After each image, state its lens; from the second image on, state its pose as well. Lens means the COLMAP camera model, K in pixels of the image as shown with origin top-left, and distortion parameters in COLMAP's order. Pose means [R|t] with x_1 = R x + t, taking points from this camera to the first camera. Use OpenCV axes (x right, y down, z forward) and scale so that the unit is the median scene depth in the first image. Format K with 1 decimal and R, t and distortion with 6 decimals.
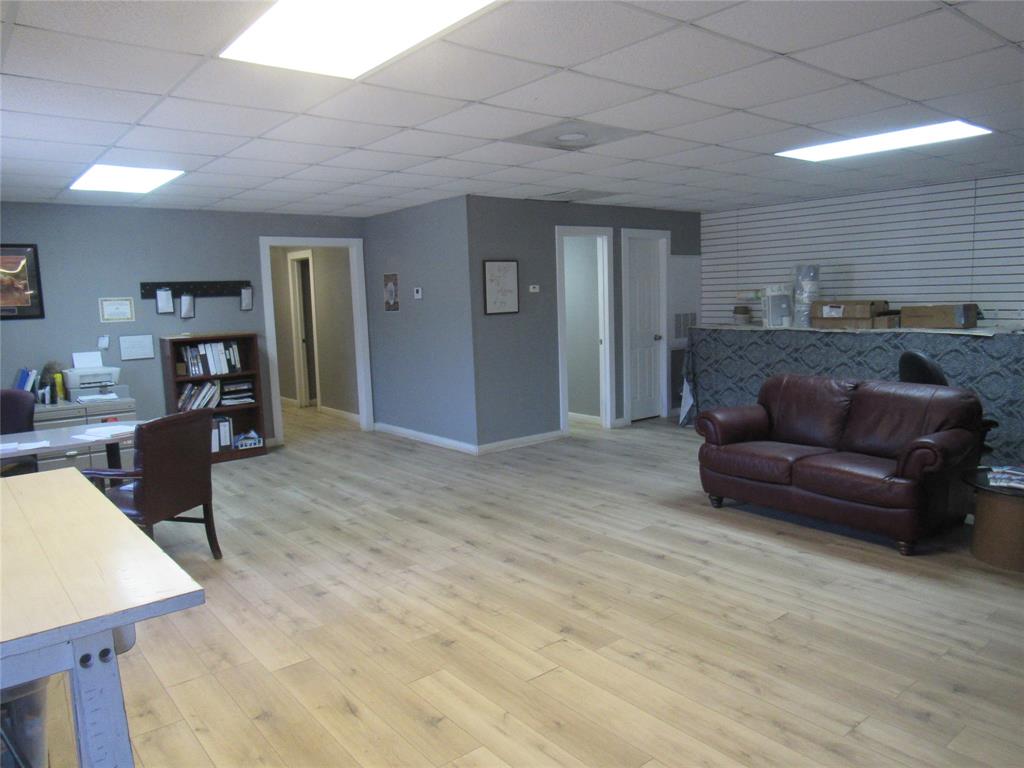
lens RADIAL K [[734.4, 0, 512.0], [0, 734.4, 384.0], [0, 0, 1]] dist [-0.027870, -0.000405]
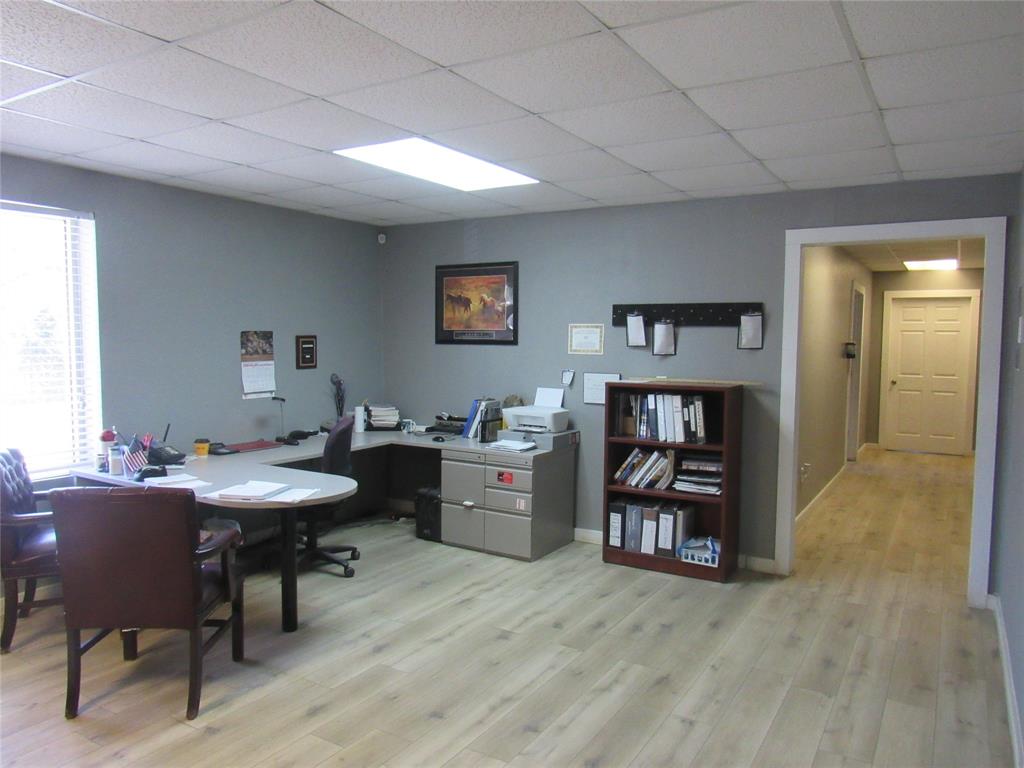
lens RADIAL K [[734.4, 0, 512.0], [0, 734.4, 384.0], [0, 0, 1]] dist [-0.027870, -0.000405]
pose [[0.334751, 0.095164, -0.937489, 0.174414], [-0.133745, 0.989614, 0.052699, -0.082163], [0.932767, 0.107743, 0.344002, 0.634864]]
